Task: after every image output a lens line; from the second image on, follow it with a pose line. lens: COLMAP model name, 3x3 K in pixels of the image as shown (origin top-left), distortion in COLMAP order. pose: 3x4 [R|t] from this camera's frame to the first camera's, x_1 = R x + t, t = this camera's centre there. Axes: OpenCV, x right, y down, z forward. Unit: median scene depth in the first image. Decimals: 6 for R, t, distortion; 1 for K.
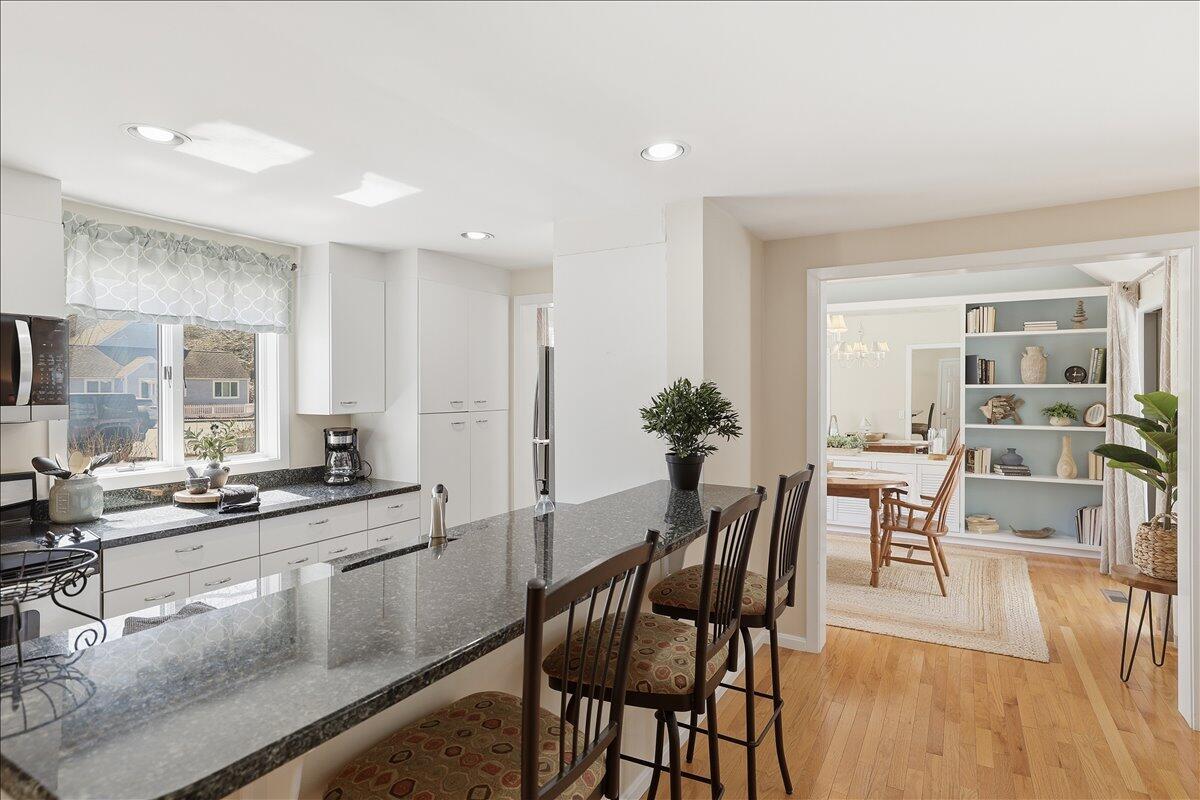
lens RADIAL K [[628.1, 0, 610.4], [0, 628.1, 391.7], [0, 0, 1]] dist [-0.013068, -0.000171]
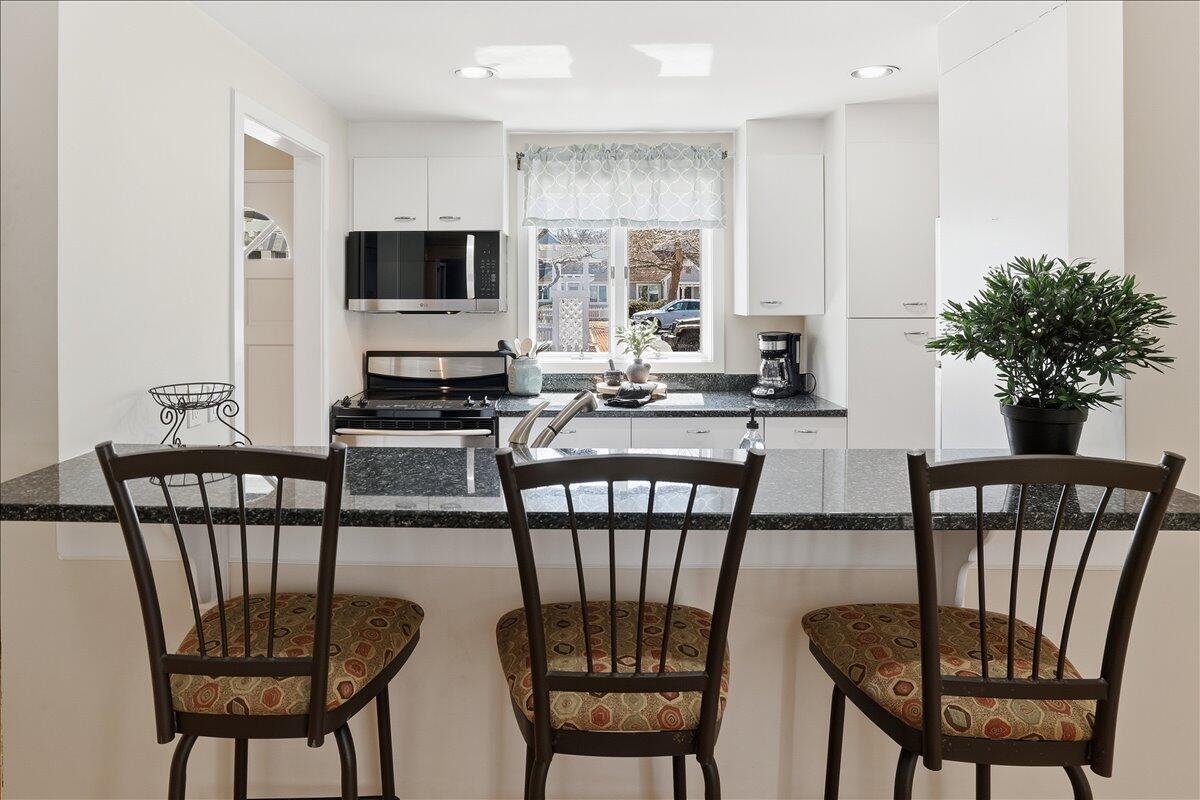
lens RADIAL K [[740.5, 0, 542.8], [0, 740.5, 290.3], [0, 0, 1]] dist [-0.034666, 0.002561]
pose [[0.471891, -0.005751, -0.881638, 0.357270], [-0.002914, 0.999963, -0.008082, 0.011148], [0.881652, 0.006383, 0.471857, 0.277186]]
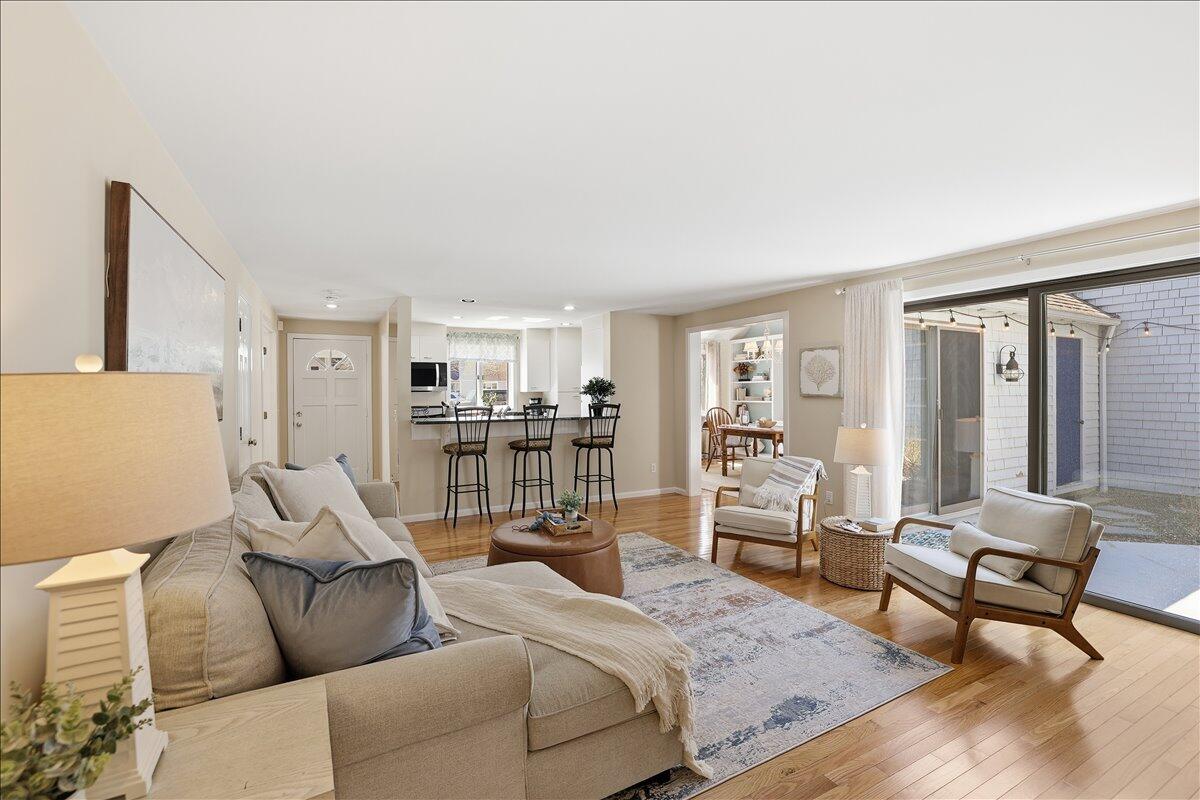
lens RADIAL K [[540.0, 0, 602.7], [0, 540.0, 396.1], [0, 0, 1]] dist [-0.002852, 0.000437]
pose [[0.852288, 0.003928, -0.523058, 1.147497], [0.000458, 0.999966, 0.008257, 0.038500], [0.523072, -0.007277, 0.852257, -0.897147]]
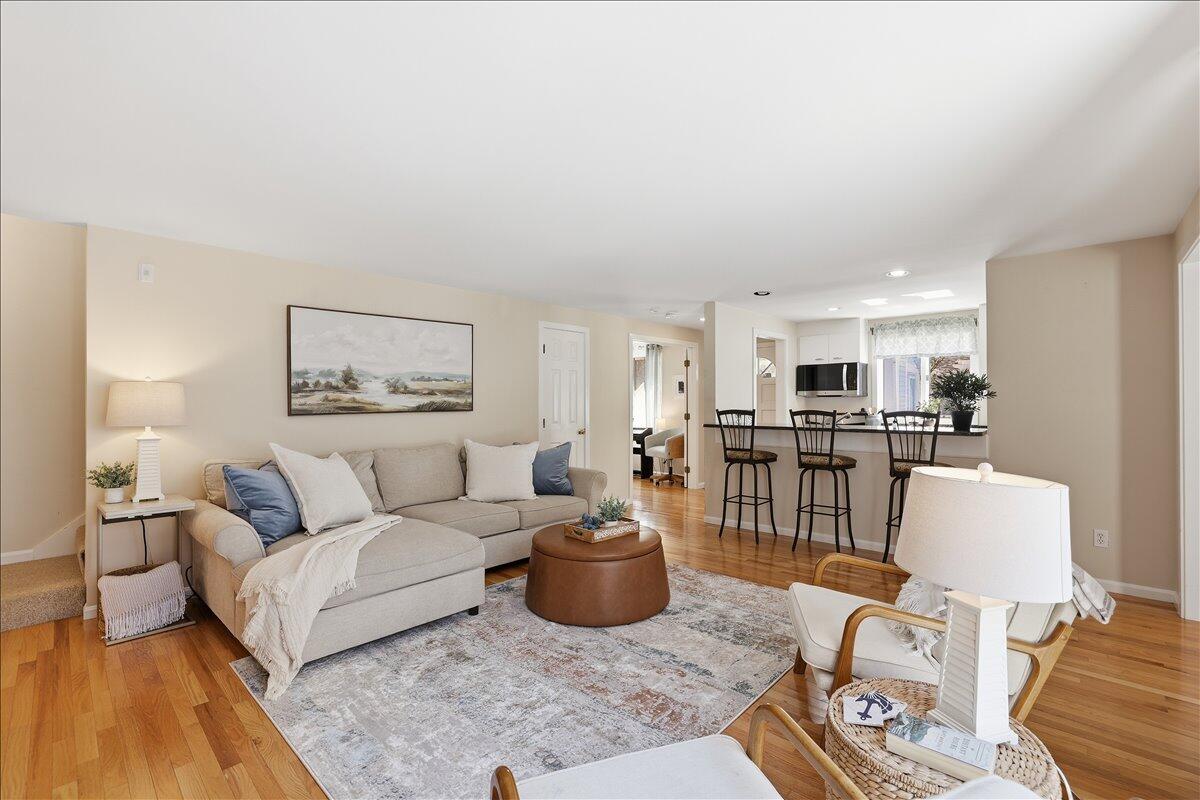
lens RADIAL K [[540.0, 0, 605.9], [0, 540.0, 397.9], [0, 0, 1]] dist [-0.002852, 0.000437]
pose [[-0.251108, -0.004830, -0.967947, 1.546062], [0.006122, 0.999960, -0.006578, 0.054210], [0.967940, -0.007577, -0.251068, 0.337689]]
